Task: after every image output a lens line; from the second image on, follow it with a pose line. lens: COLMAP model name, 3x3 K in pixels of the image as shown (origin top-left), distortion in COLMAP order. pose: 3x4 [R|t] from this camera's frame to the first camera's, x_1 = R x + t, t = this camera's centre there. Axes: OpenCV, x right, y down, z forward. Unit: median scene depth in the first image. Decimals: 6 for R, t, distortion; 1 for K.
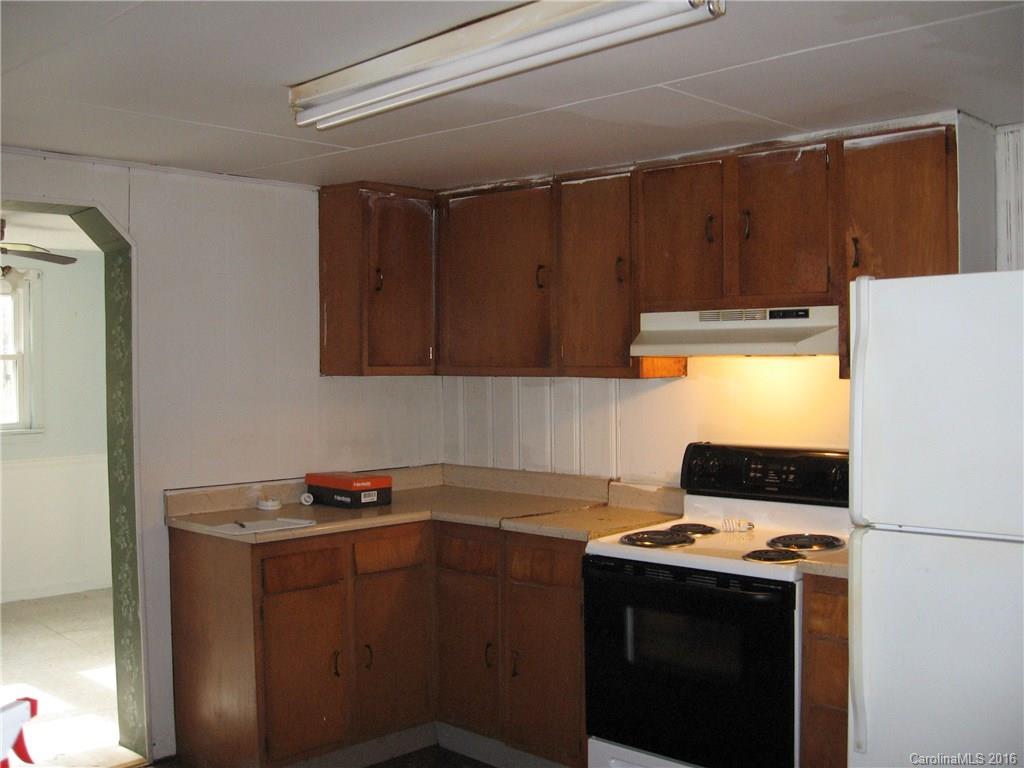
lens RADIAL K [[1061.8, 0, 512.0], [0, 1061.8, 384.0], [0, 0, 1]] dist [-0.136241, 0.003390]
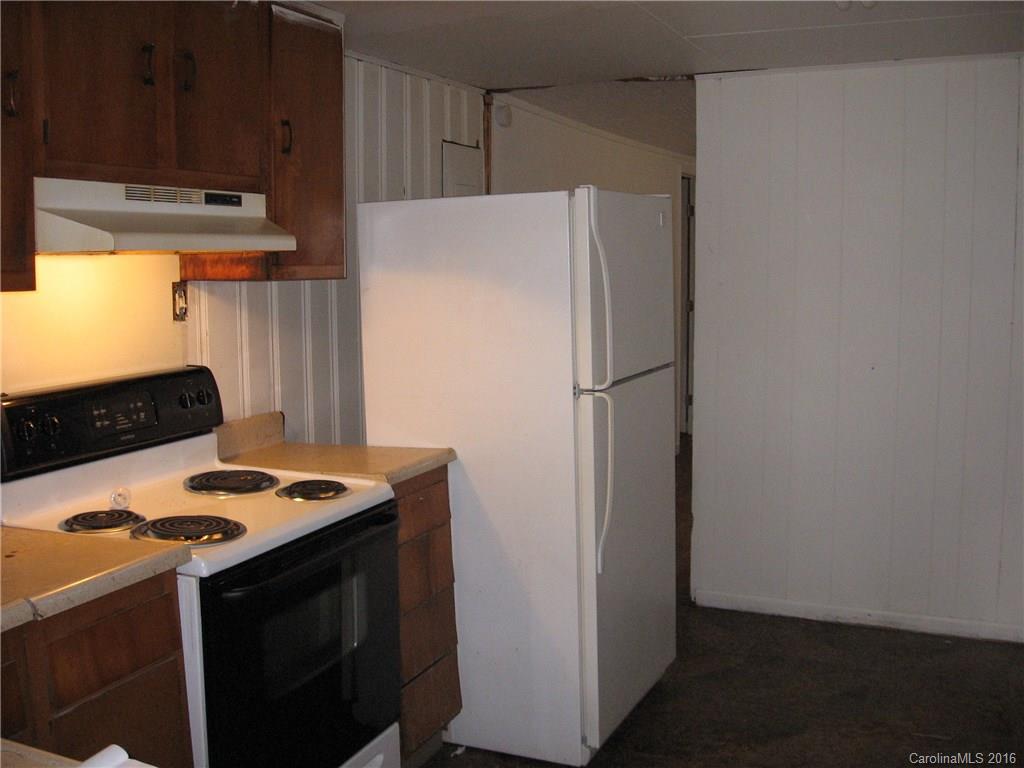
lens RADIAL K [[1061.8, 0, 512.0], [0, 1061.8, 384.0], [0, 0, 1]] dist [-0.136241, 0.003390]
pose [[-0.353486, -0.103851, 0.929657, -0.532891], [0.023175, 0.992541, 0.119687, -0.017482], [-0.935153, 0.063853, -0.348442, 1.036739]]
